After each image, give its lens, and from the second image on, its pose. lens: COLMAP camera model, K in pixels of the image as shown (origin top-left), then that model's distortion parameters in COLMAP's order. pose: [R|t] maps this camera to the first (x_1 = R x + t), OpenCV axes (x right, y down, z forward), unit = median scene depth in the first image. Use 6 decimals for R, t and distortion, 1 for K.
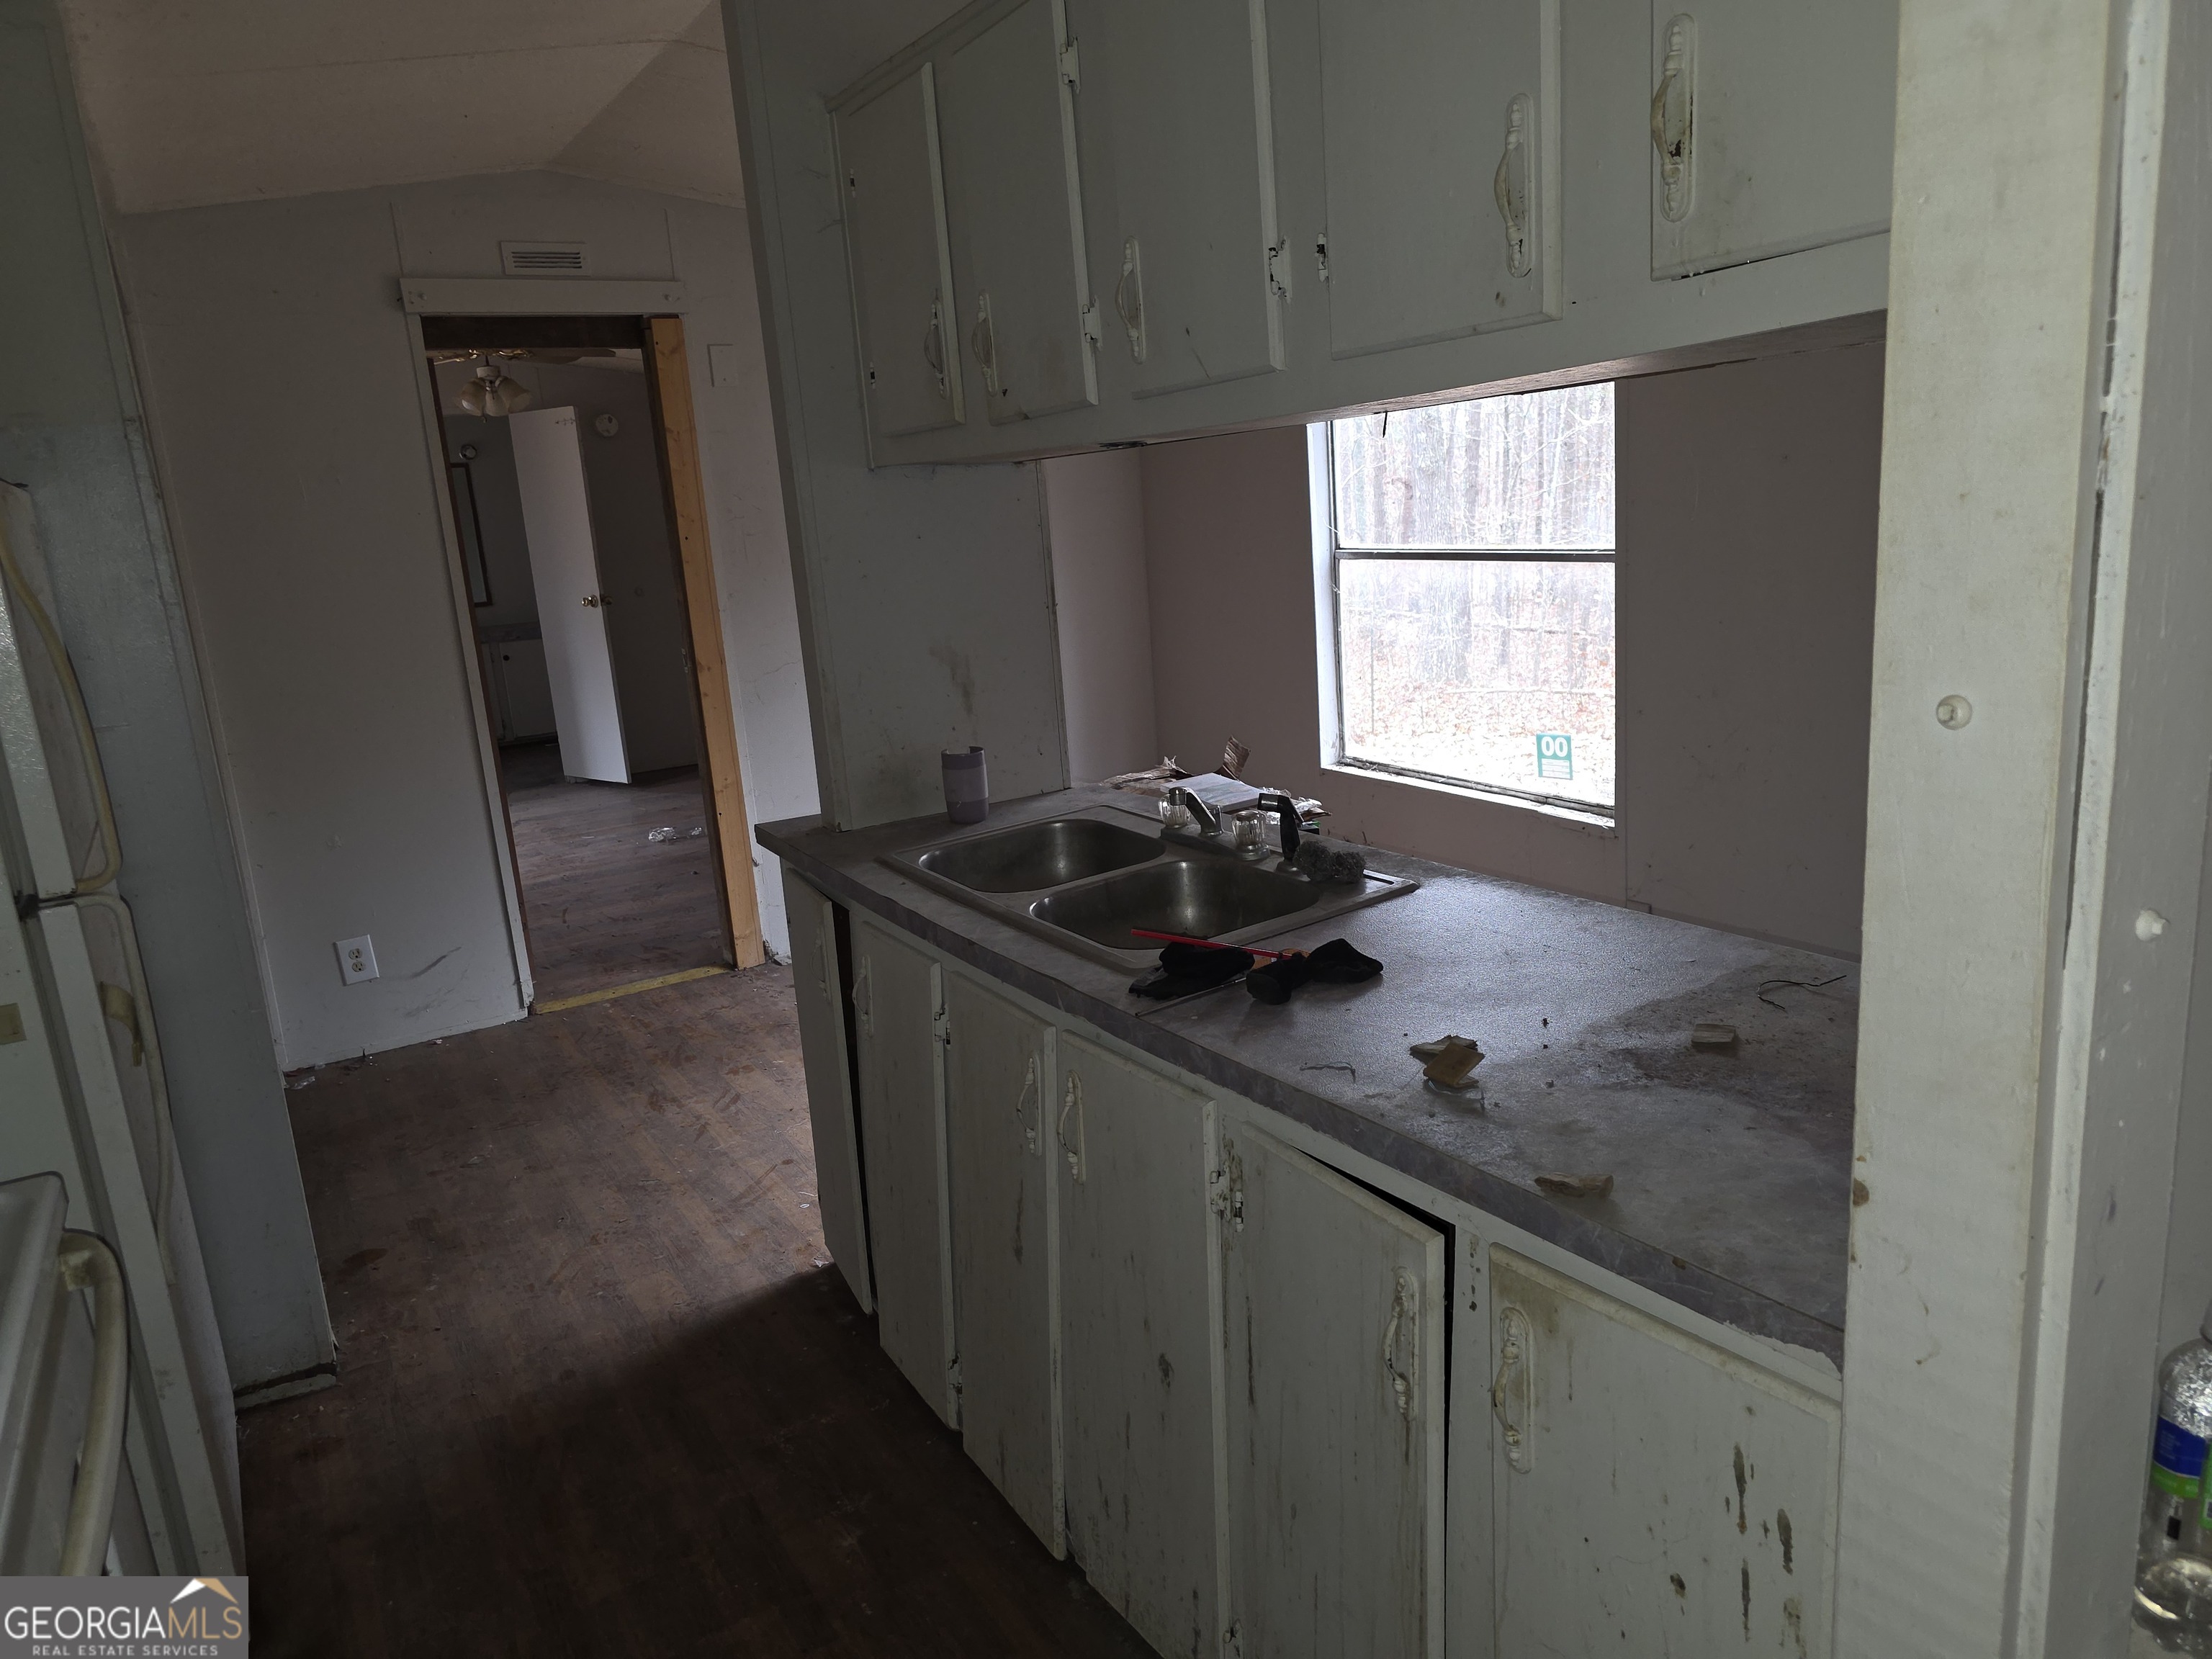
lens RADIAL K [[1492.1, 0, 1103.5], [0, 1492.1, 823.6], [0, 0, 1]] dist [0.036341, -0.028849]
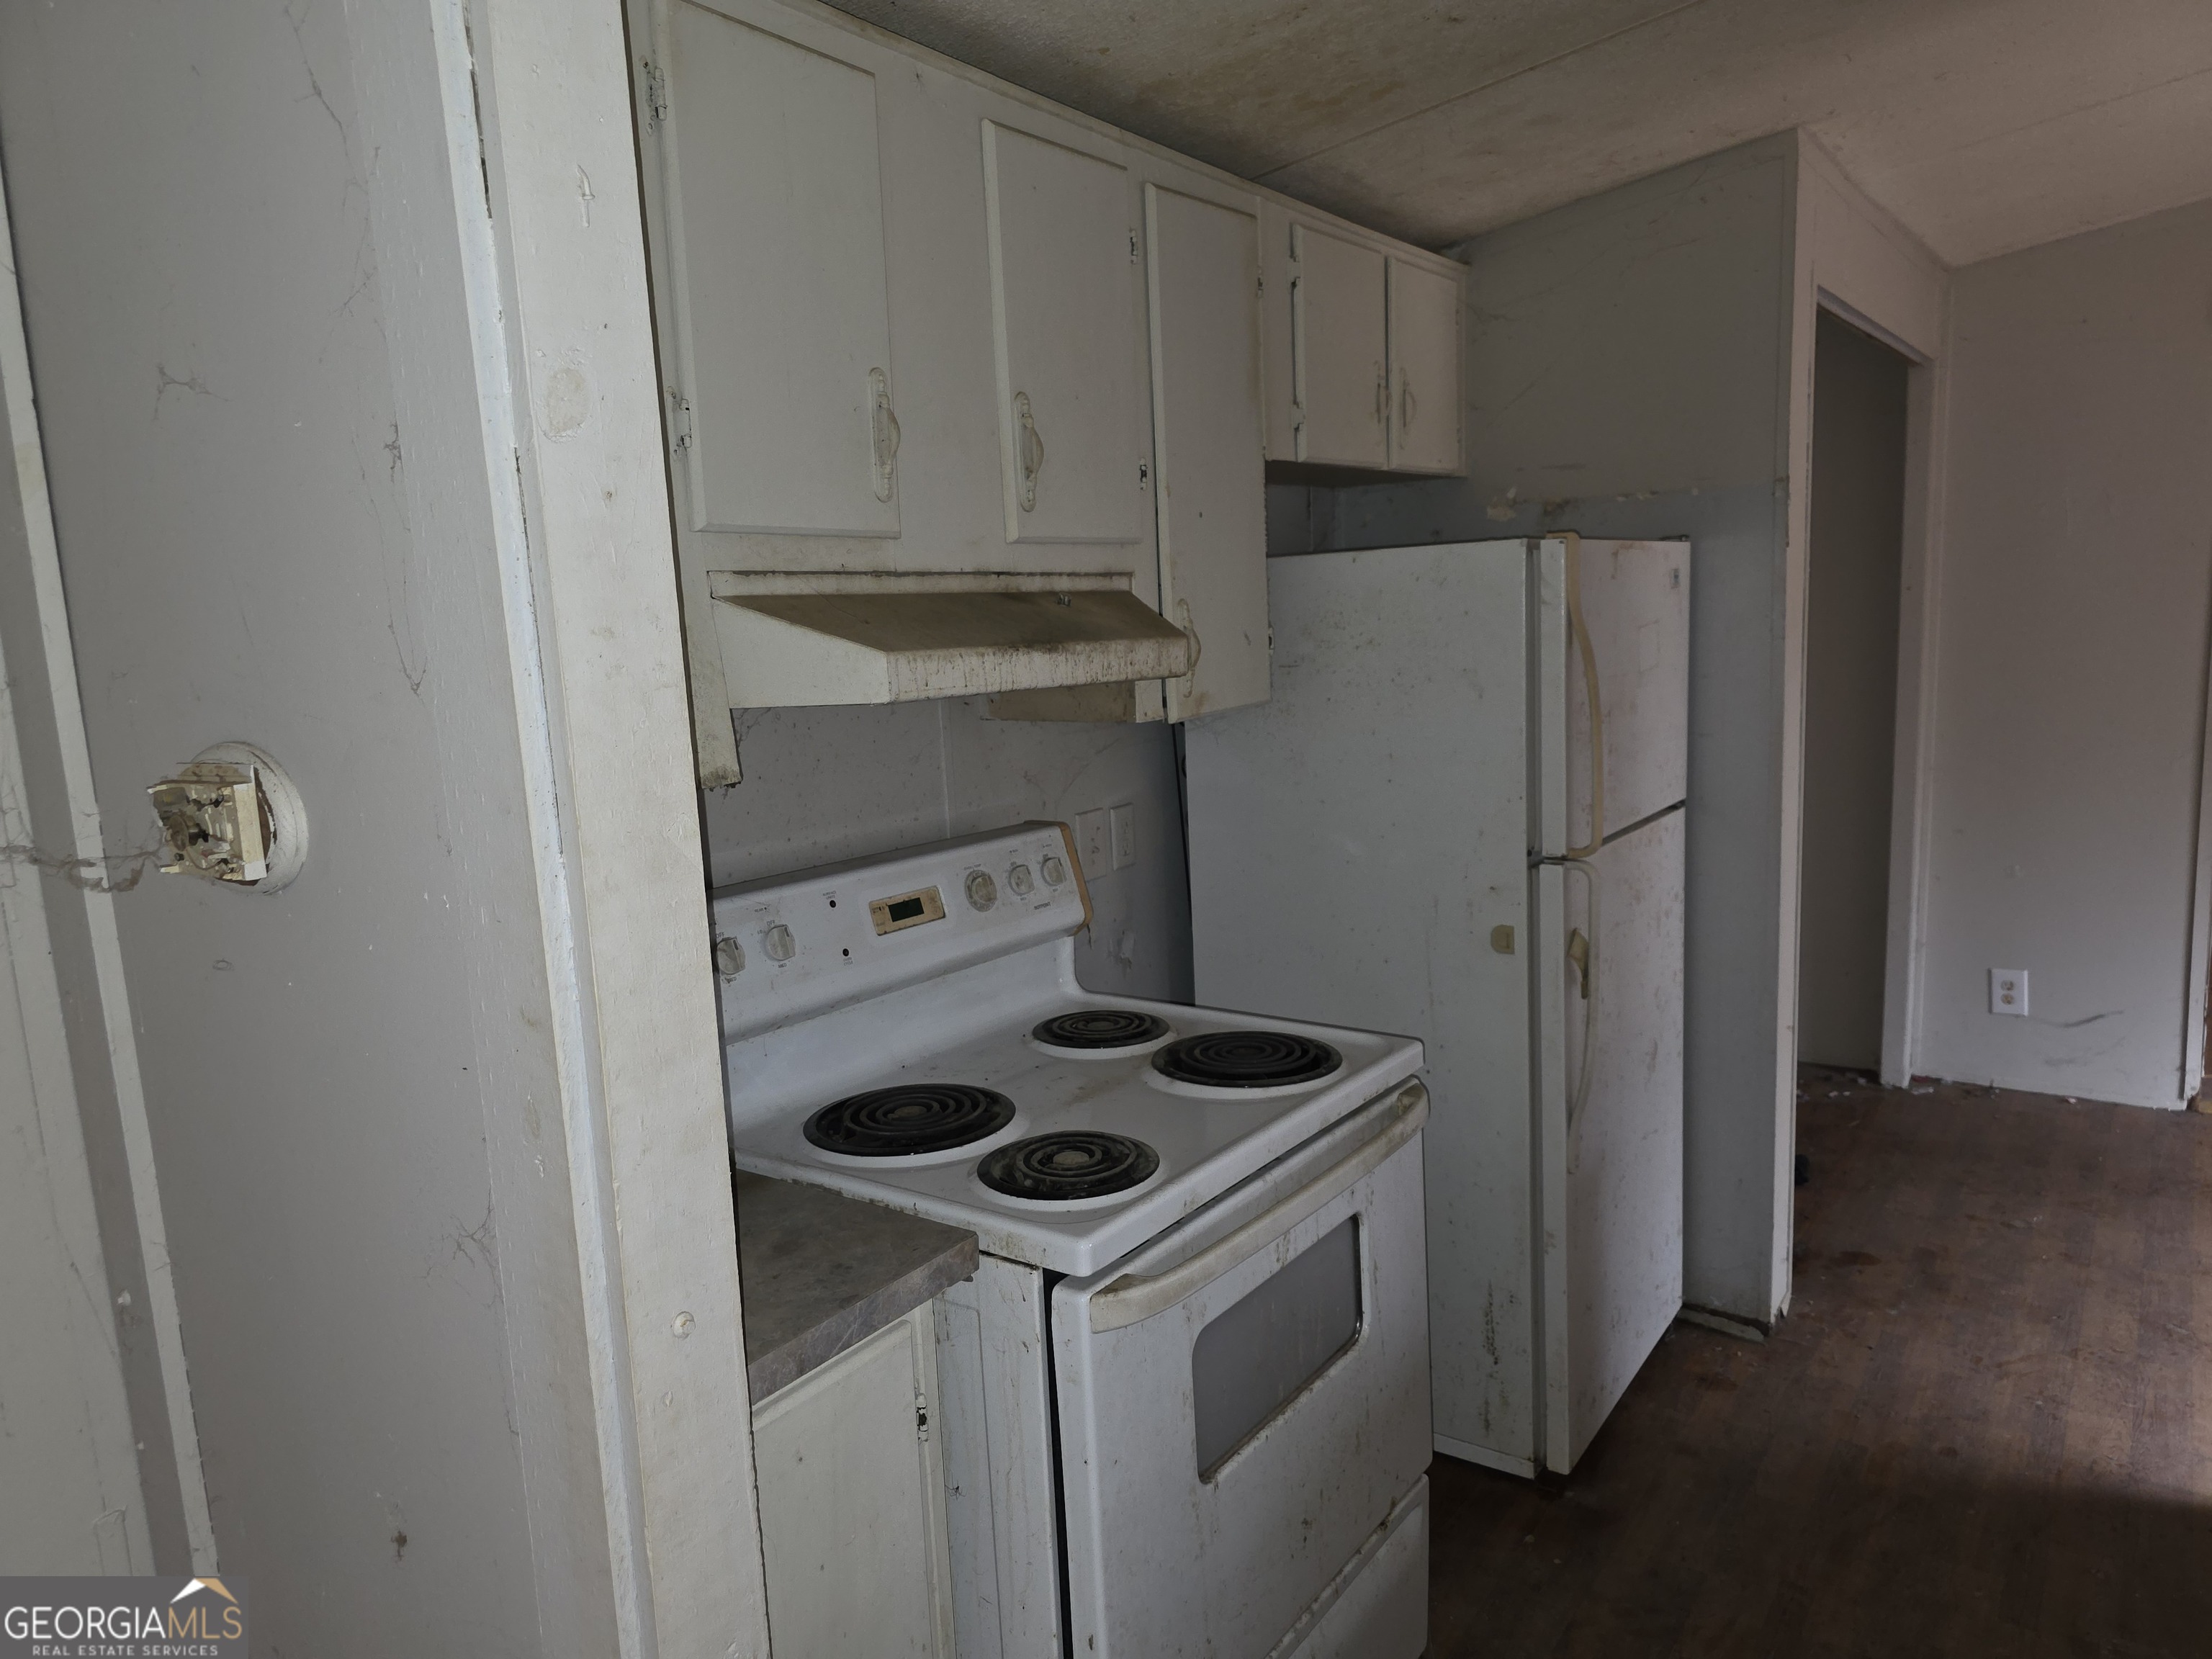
lens RADIAL K [[1492.1, 0, 1110.7], [0, 1492.1, 835.5], [0, 0, 1]] dist [0.036341, -0.028849]
pose [[0.402936, 0.193346, -0.894572, 0.132448], [-0.184682, 0.974501, 0.127436, -0.027040], [0.896401, 0.113863, 0.428369, 0.033532]]
